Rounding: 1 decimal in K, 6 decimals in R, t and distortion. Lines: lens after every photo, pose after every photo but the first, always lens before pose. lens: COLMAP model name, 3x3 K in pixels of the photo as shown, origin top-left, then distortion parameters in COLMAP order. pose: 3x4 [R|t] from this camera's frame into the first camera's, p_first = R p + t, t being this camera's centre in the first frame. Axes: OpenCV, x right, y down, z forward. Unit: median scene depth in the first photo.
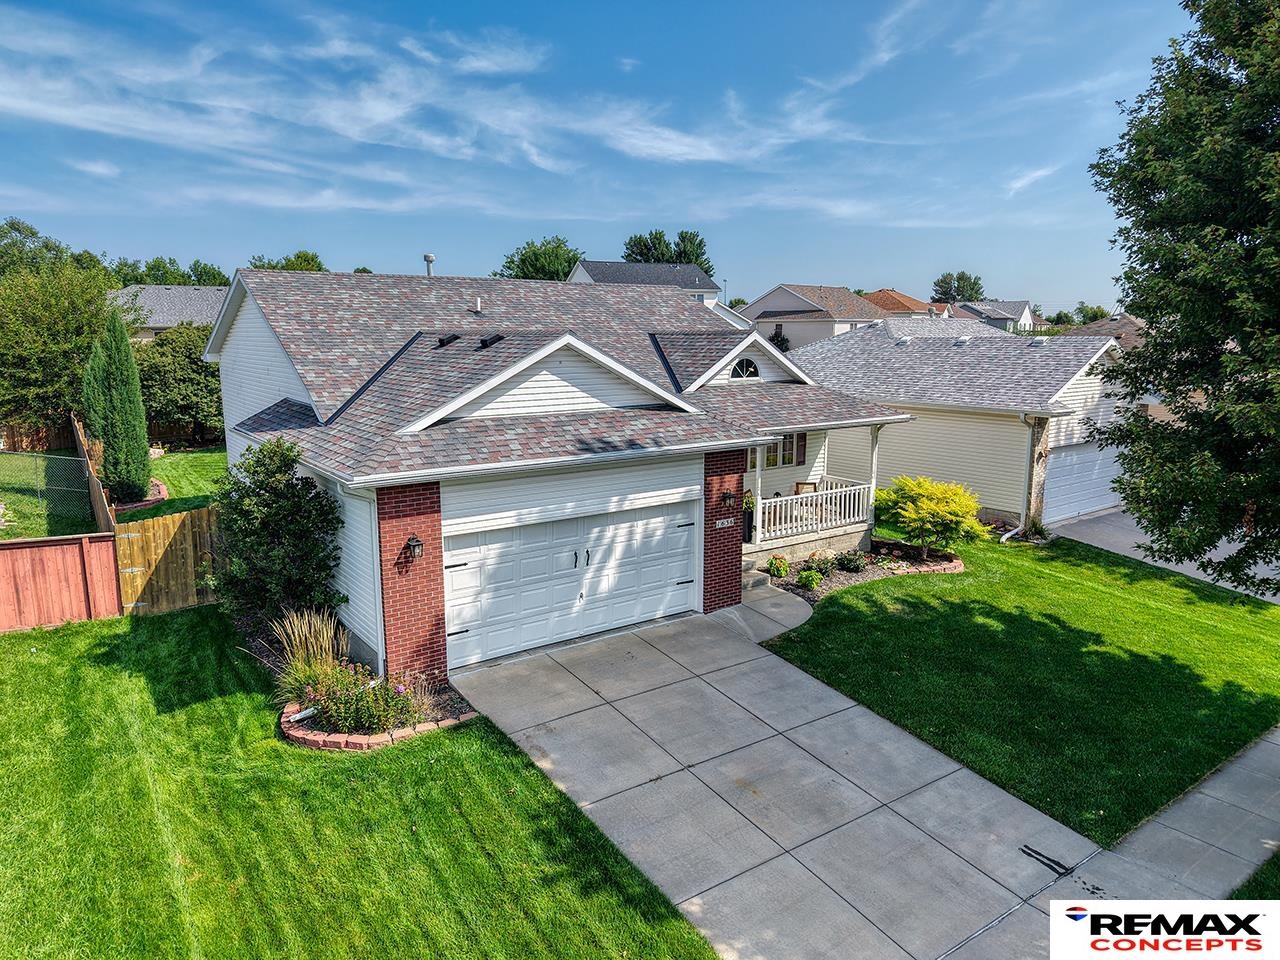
lens RADIAL K [[858.2, 0, 640.0], [0, 858.2, 480.0], [0, 0, 1]] dist [0.092087, -0.157644]
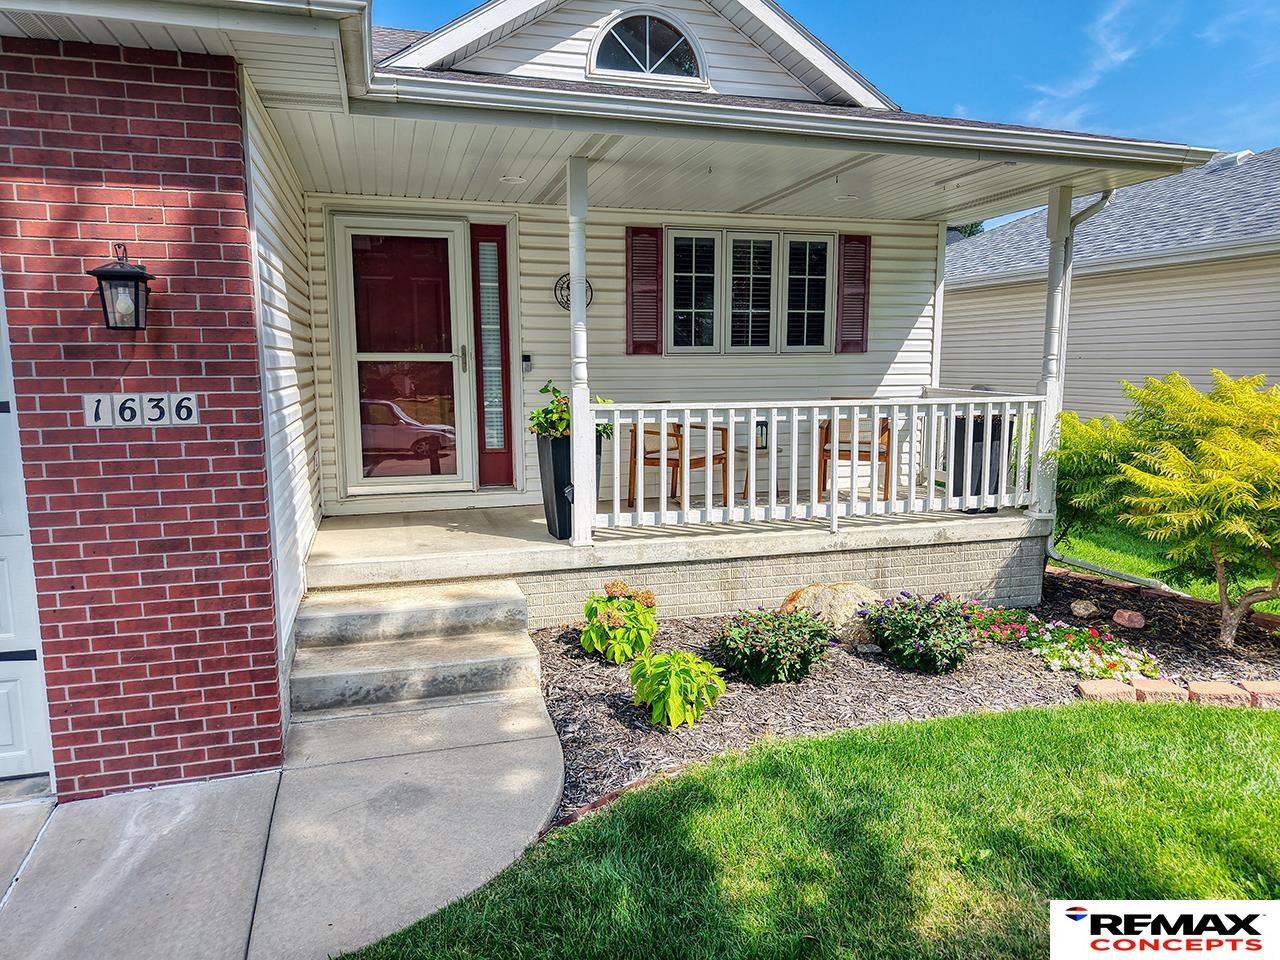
lens RADIAL K [[858.2, 0, 640.0], [0, 858.2, 480.0], [0, 0, 1]] dist [0.092087, -0.157644]
pose [[0.944471, 0.043300, -0.325729, 0.245300], [-0.054662, 0.998171, -0.025806, 0.055773], [0.324016, 0.042178, 0.945111, 0.687753]]
